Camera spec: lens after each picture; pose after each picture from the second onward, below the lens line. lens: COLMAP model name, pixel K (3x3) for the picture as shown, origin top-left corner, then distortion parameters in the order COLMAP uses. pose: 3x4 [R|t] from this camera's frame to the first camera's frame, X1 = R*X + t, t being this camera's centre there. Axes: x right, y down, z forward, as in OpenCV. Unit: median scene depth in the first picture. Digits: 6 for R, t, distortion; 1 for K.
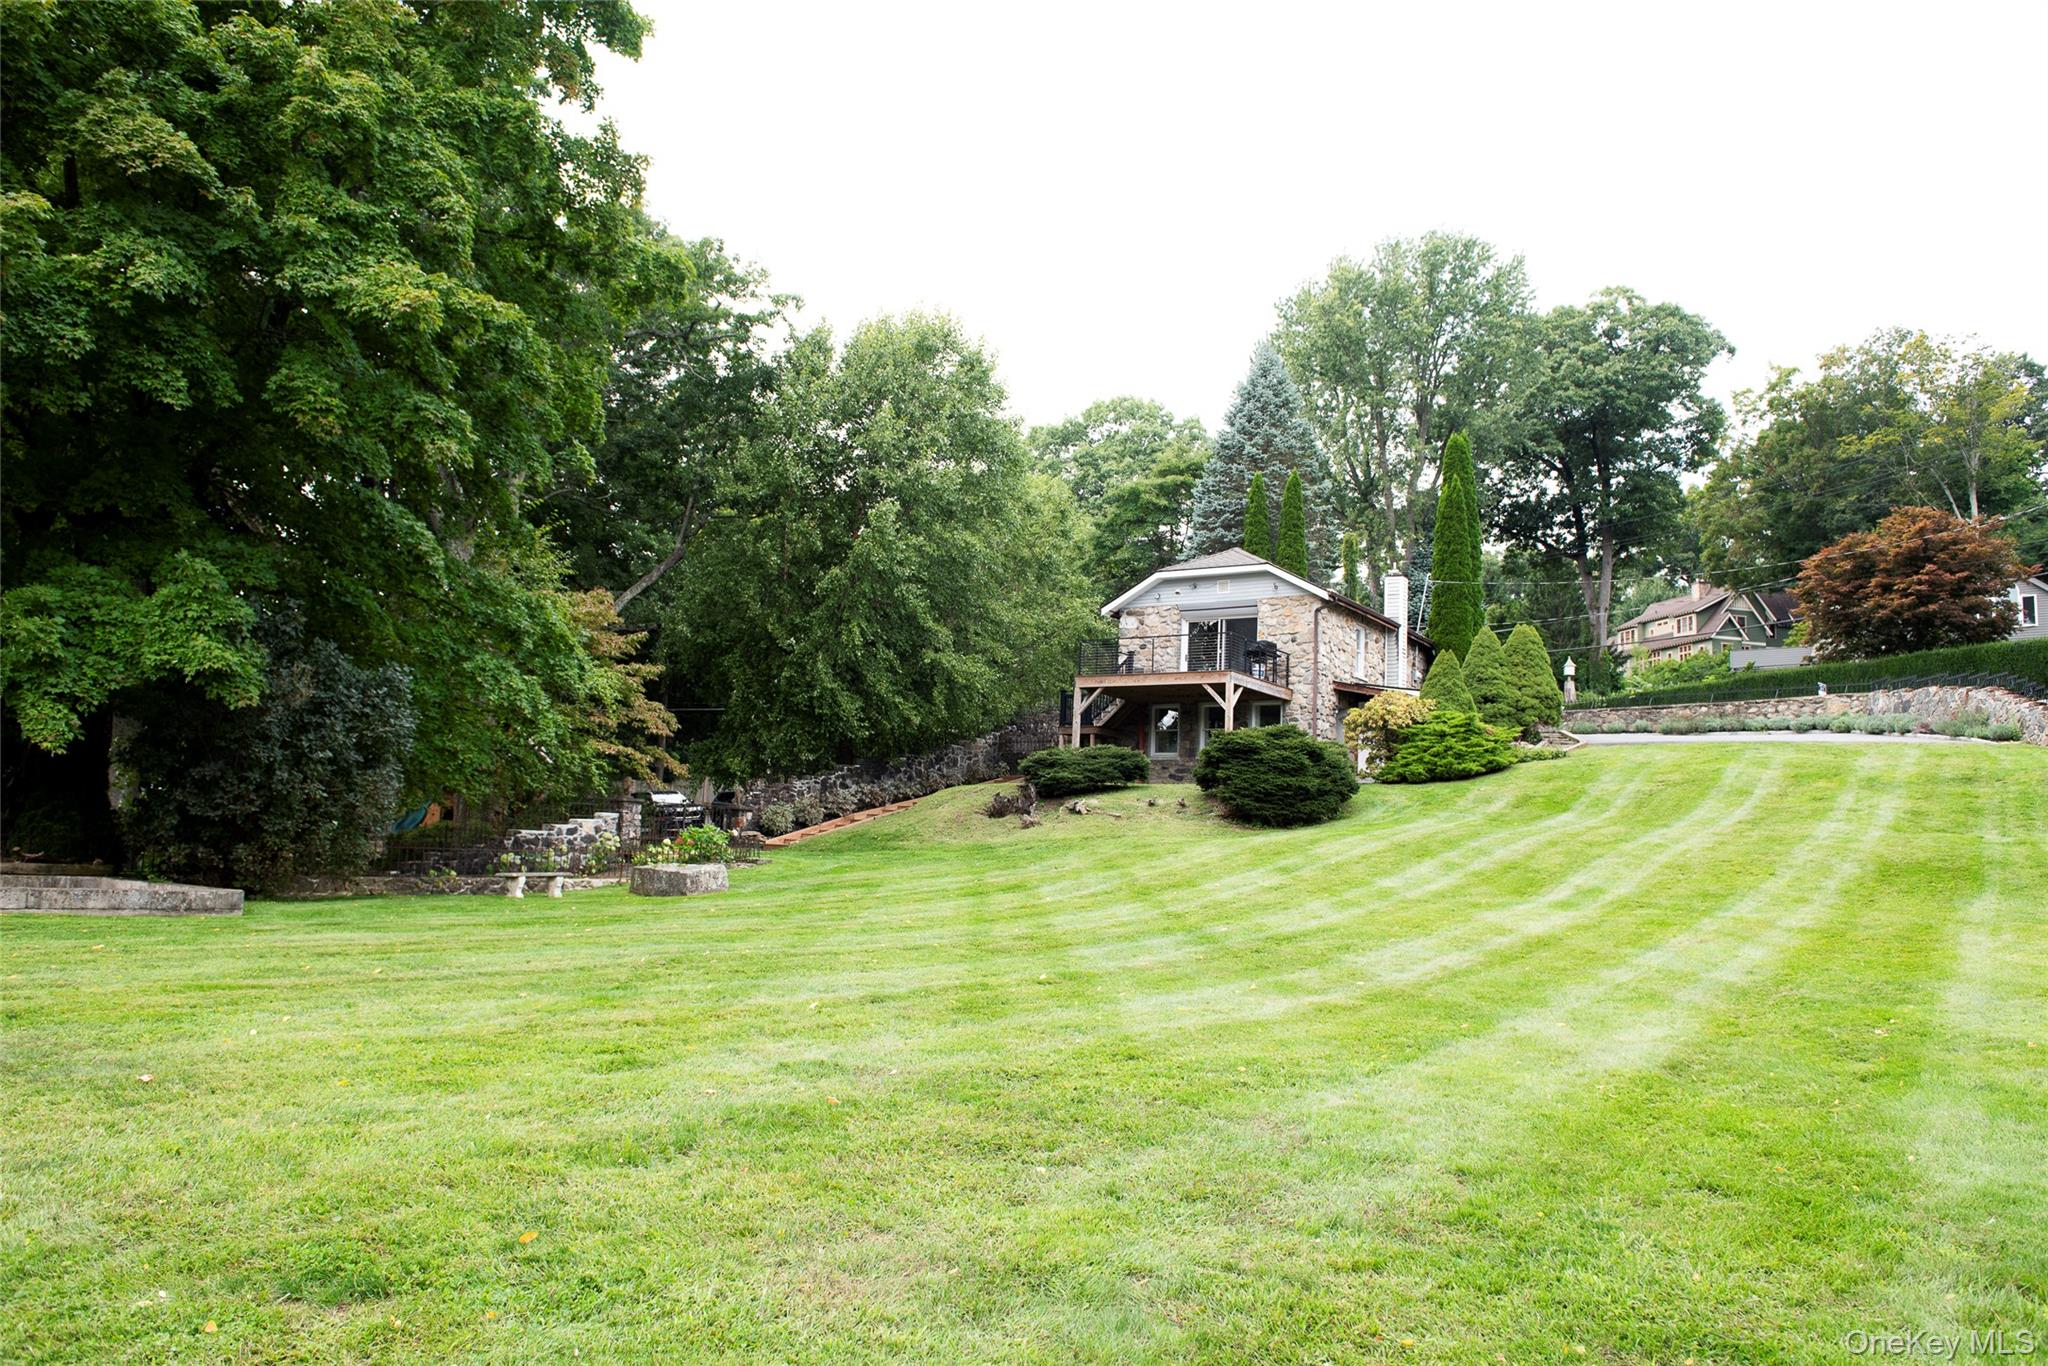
lens RADIAL K [[1434.1, 0, 1023.8], [0, 1434.1, 688.5], [0, 0, 1]] dist [-0.038184, -0.008814]
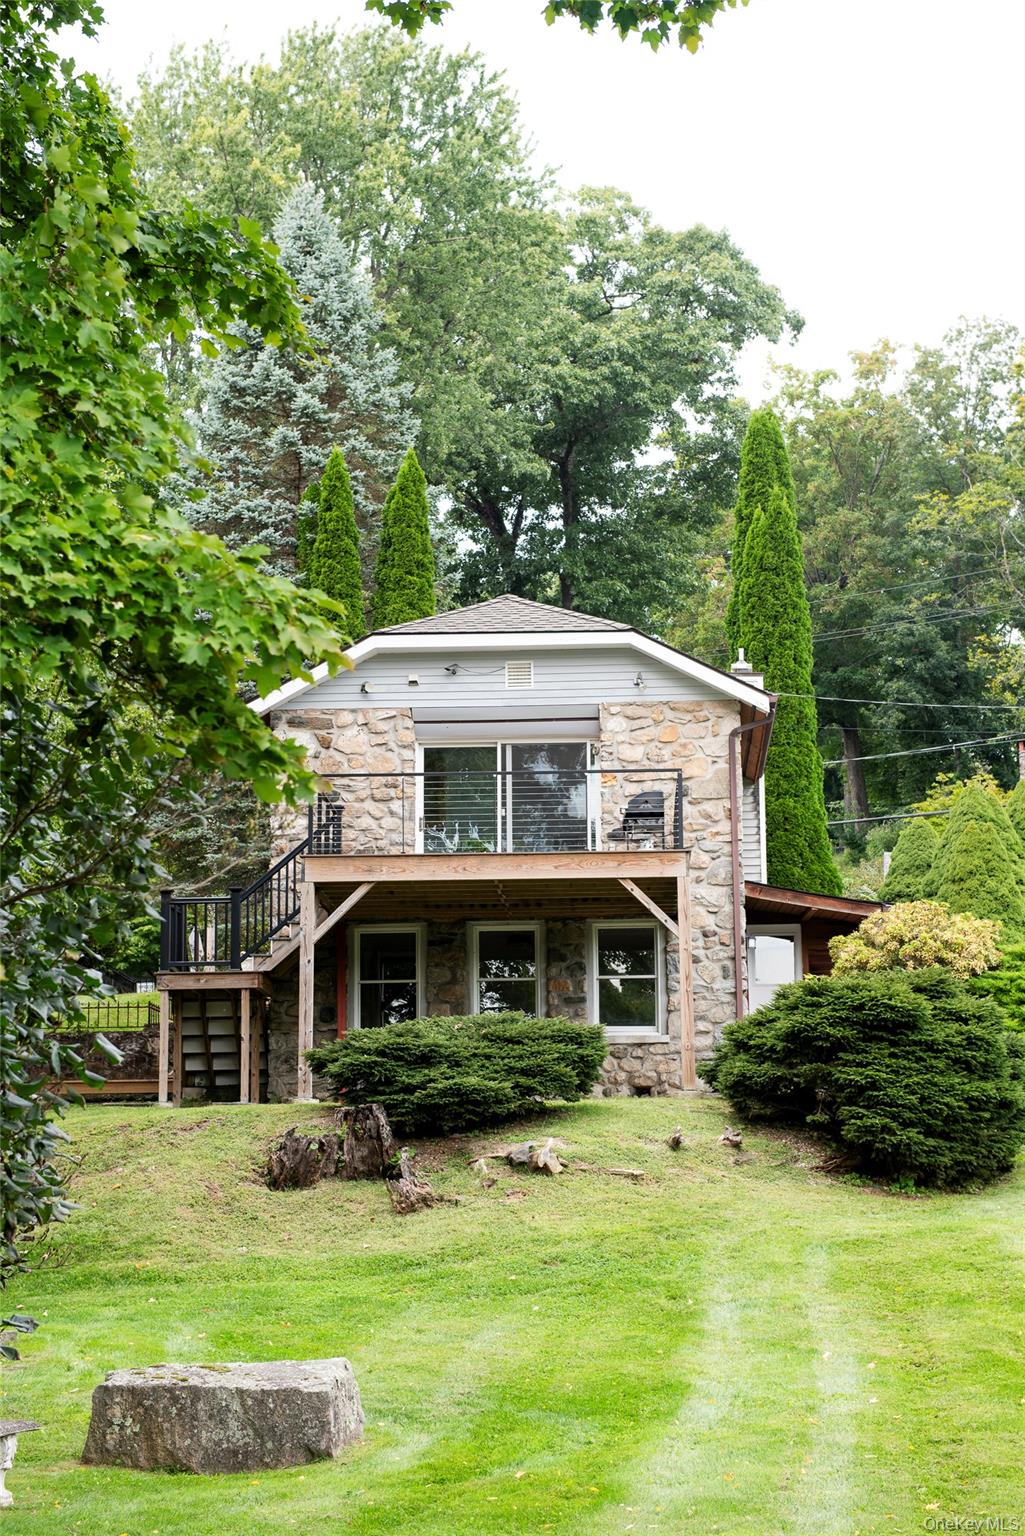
lens RADIAL K [[2701.5, 0, 511.6], [0, 2701.5, 763.3], [0, 0, 1]] dist [0.177922, 0.000000]
pose [[0.873692, 0.041214, 0.484730, -0.286416], [-0.015022, 0.998215, -0.057796, 0.009188], [-0.486247, 0.043214, 0.872752, 0.224271]]
